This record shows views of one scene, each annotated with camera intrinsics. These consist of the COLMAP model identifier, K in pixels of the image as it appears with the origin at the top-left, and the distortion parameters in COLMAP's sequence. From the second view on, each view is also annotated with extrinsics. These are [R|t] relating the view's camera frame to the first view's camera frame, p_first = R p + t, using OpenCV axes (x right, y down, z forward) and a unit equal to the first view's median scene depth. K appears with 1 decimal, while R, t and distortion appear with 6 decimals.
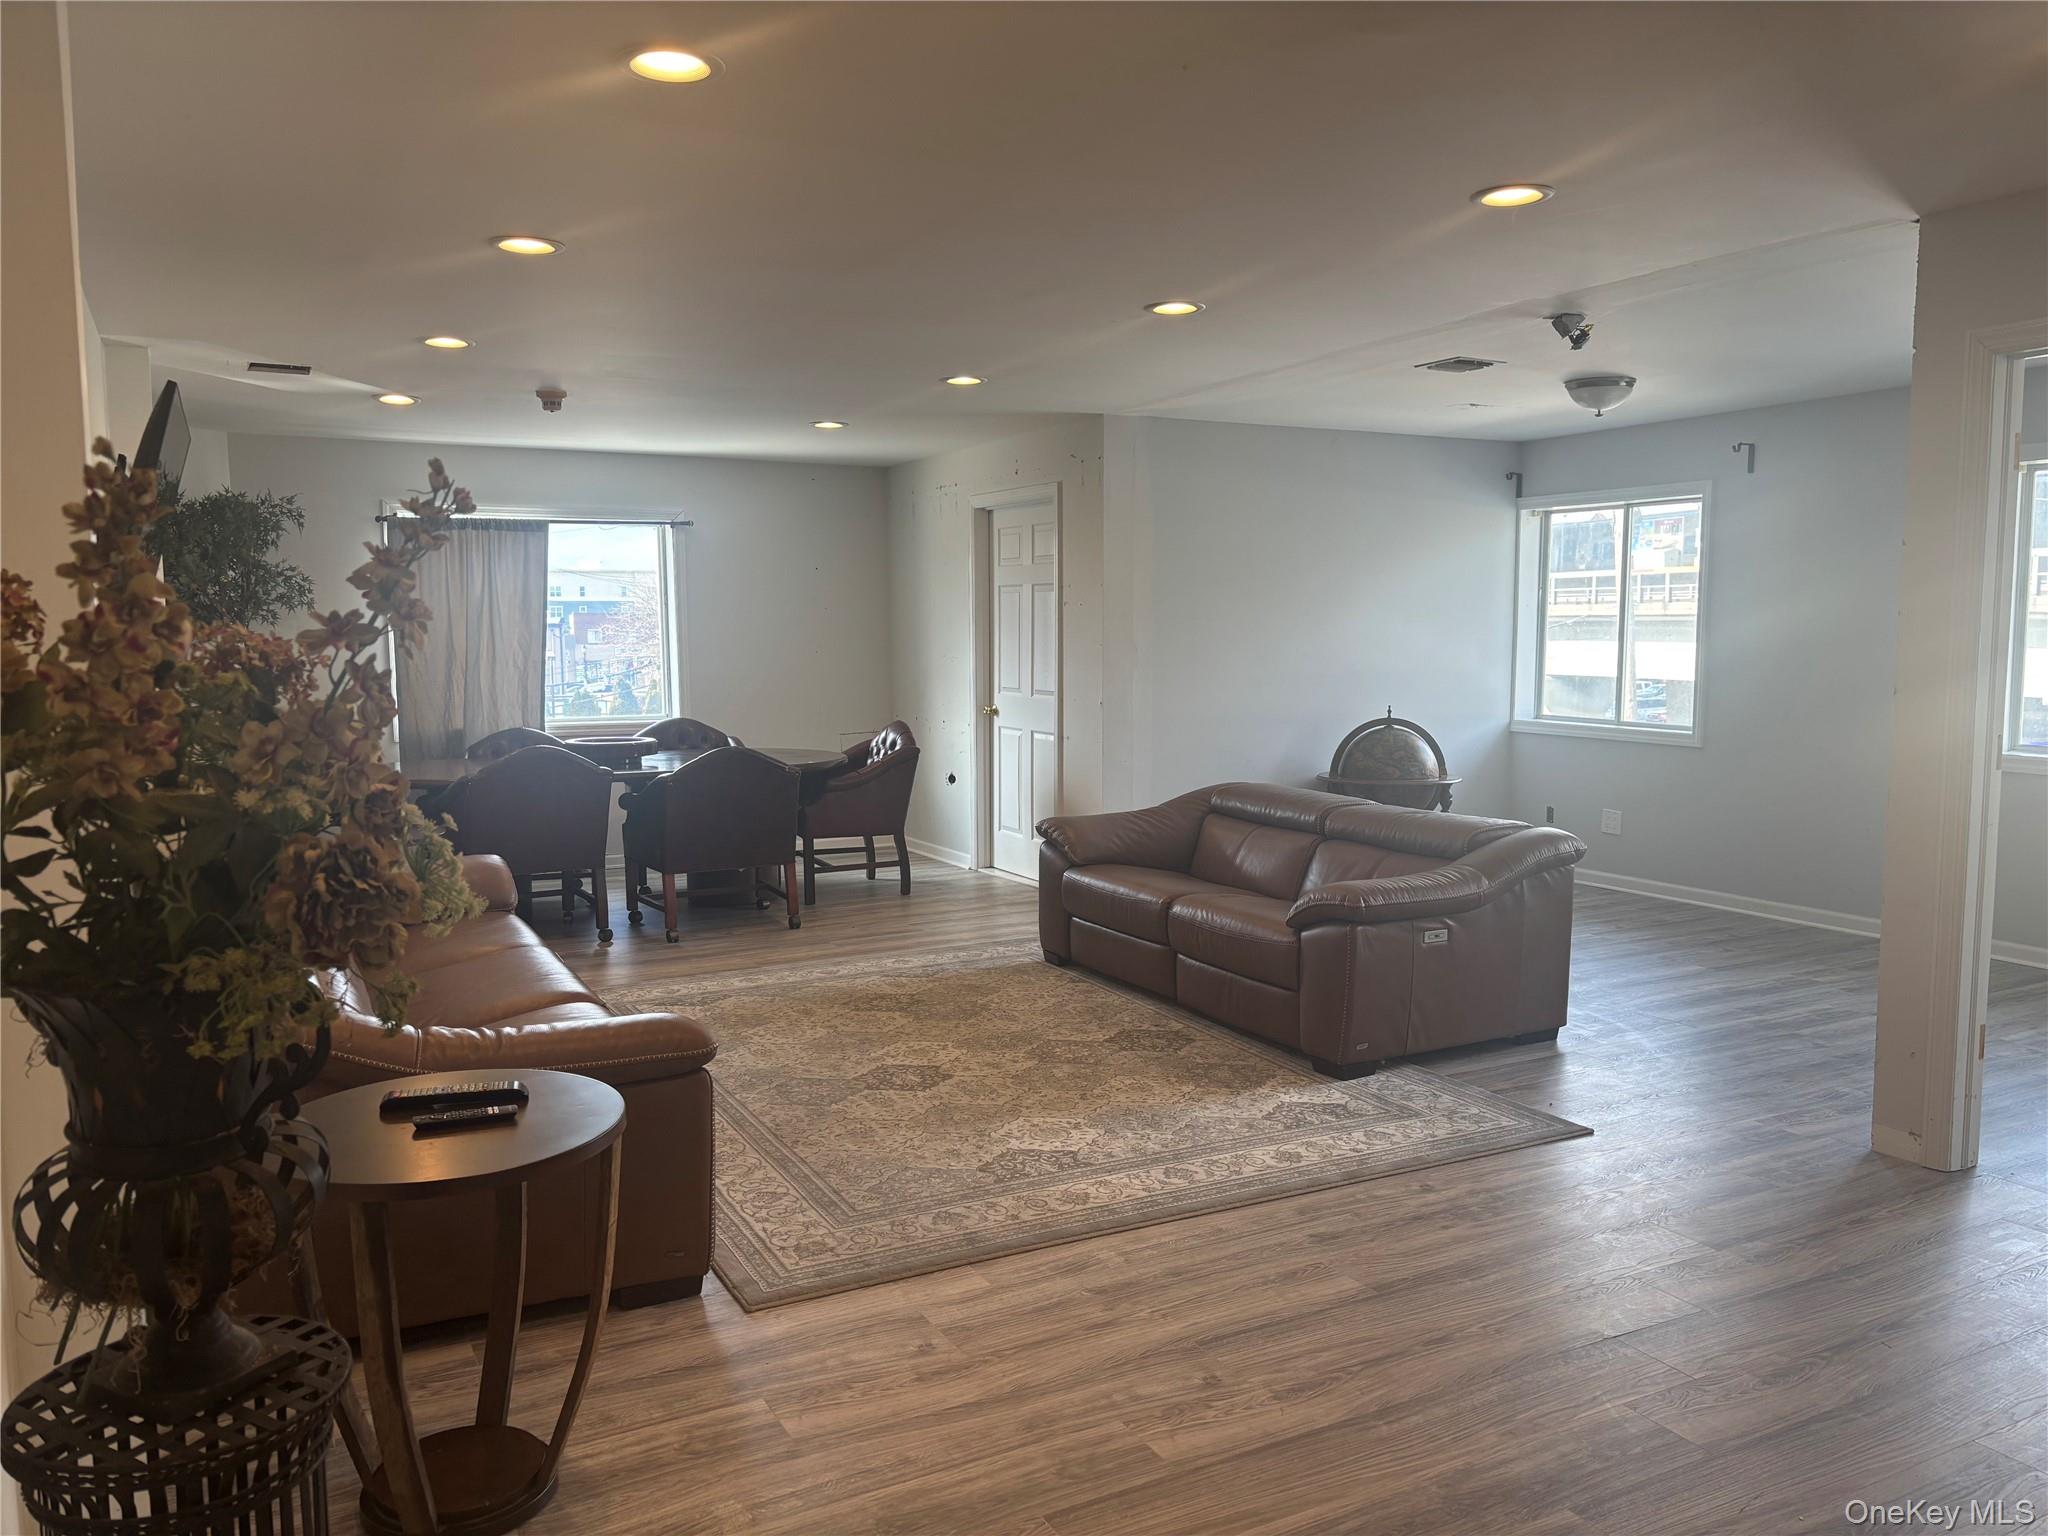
lens RADIAL K [[1542.1, 0, 1024.0], [0, 1542.1, 768.0], [0, 0, 1]] dist [0.093492, -0.133526]
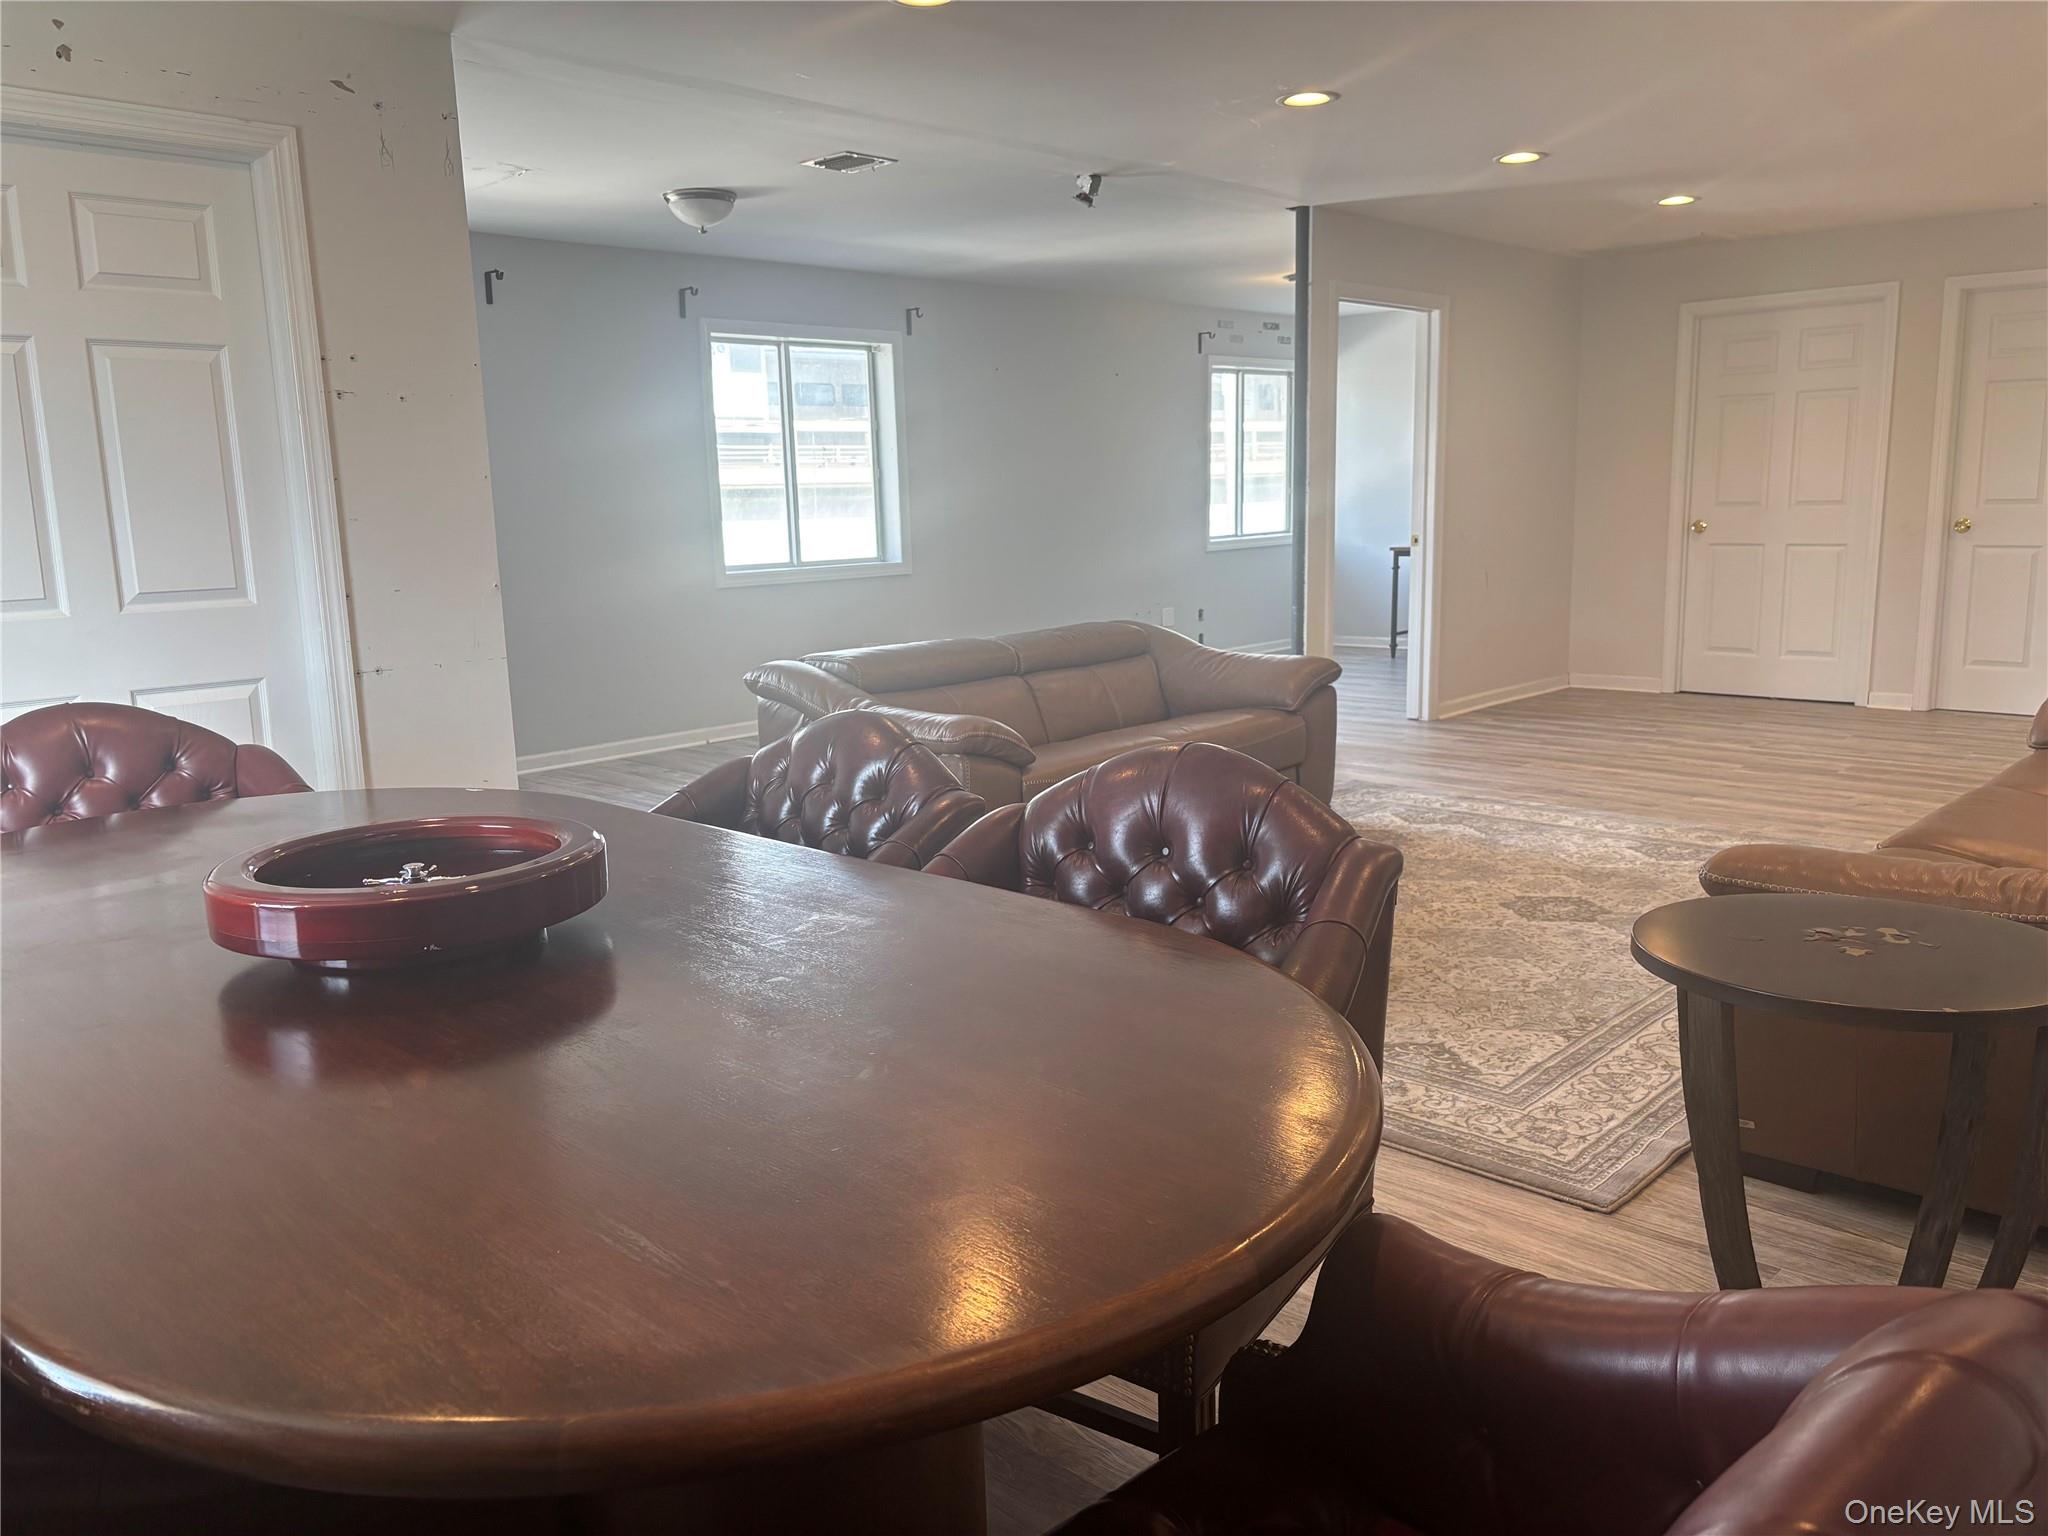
lens RADIAL K [[1542.1, 0, 1024.0], [0, 1542.1, 768.0], [0, 0, 1]] dist [0.093492, -0.133526]
pose [[-0.324915, -0.156073, 0.932776, -0.852602], [0.116267, 0.972216, 0.203171, -0.111906], [-0.938569, 0.174464, -0.297742, 1.598670]]
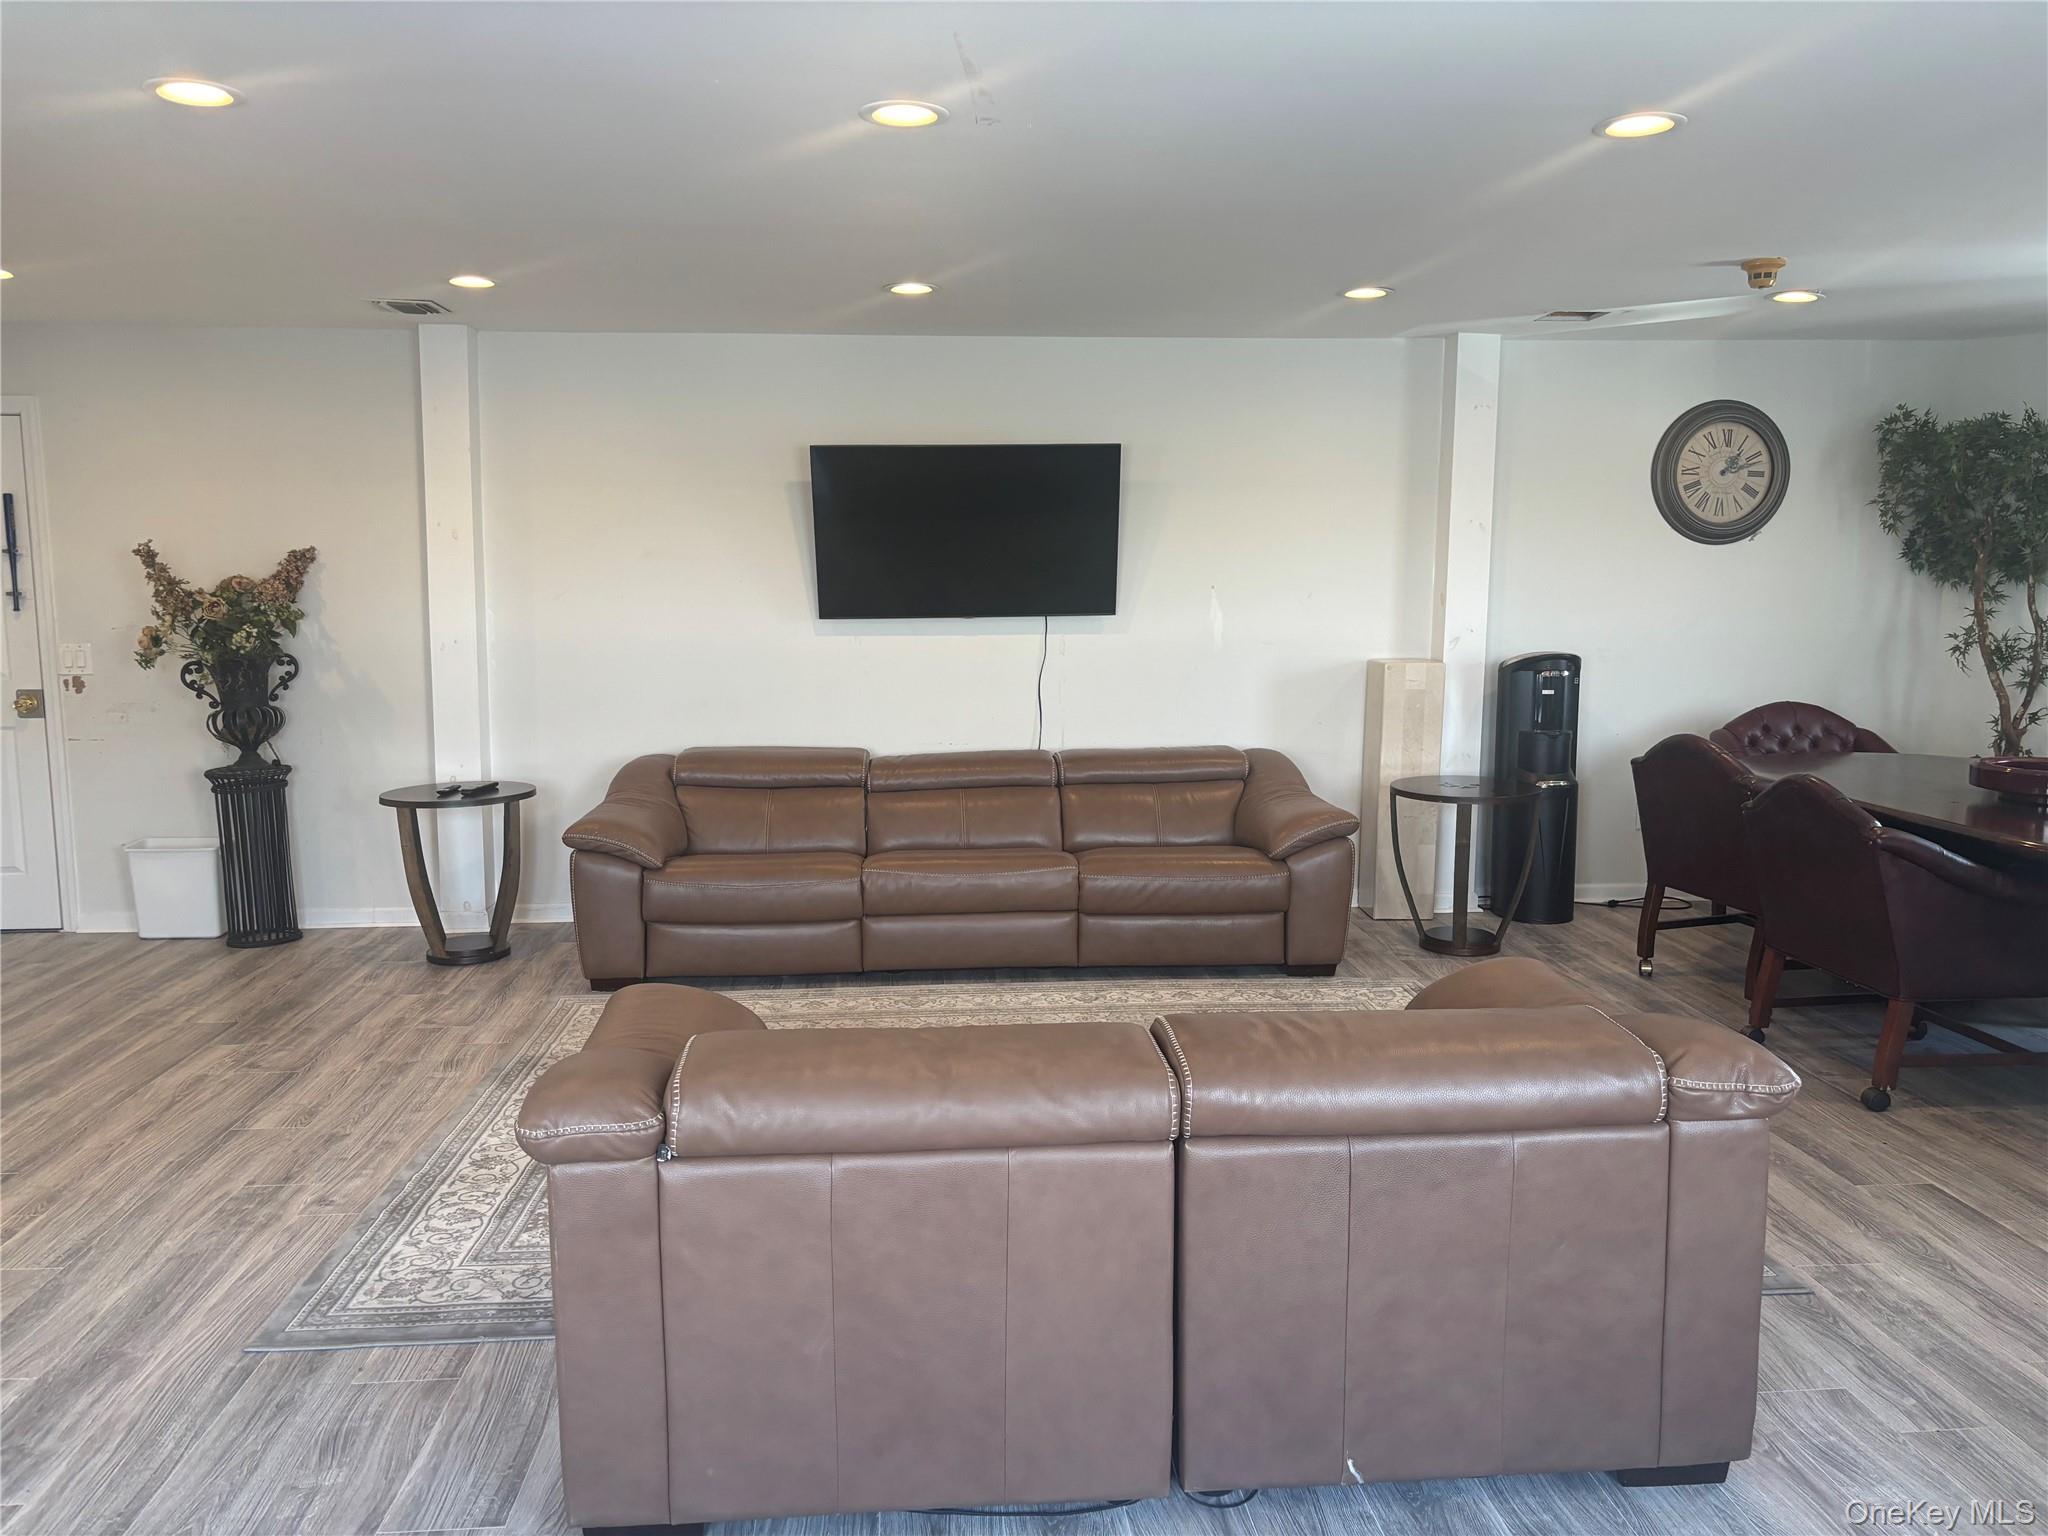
lens RADIAL K [[1529.7, 0, 1020.5], [0, 1529.7, 763.3], [0, 0, 1]] dist [0.087533, -0.086489]
pose [[-0.391999, 0.119478, -0.912174, 0.748867], [-0.081917, 0.983059, 0.163965, -0.140659], [0.916311, 0.138997, -0.375571, 1.394504]]
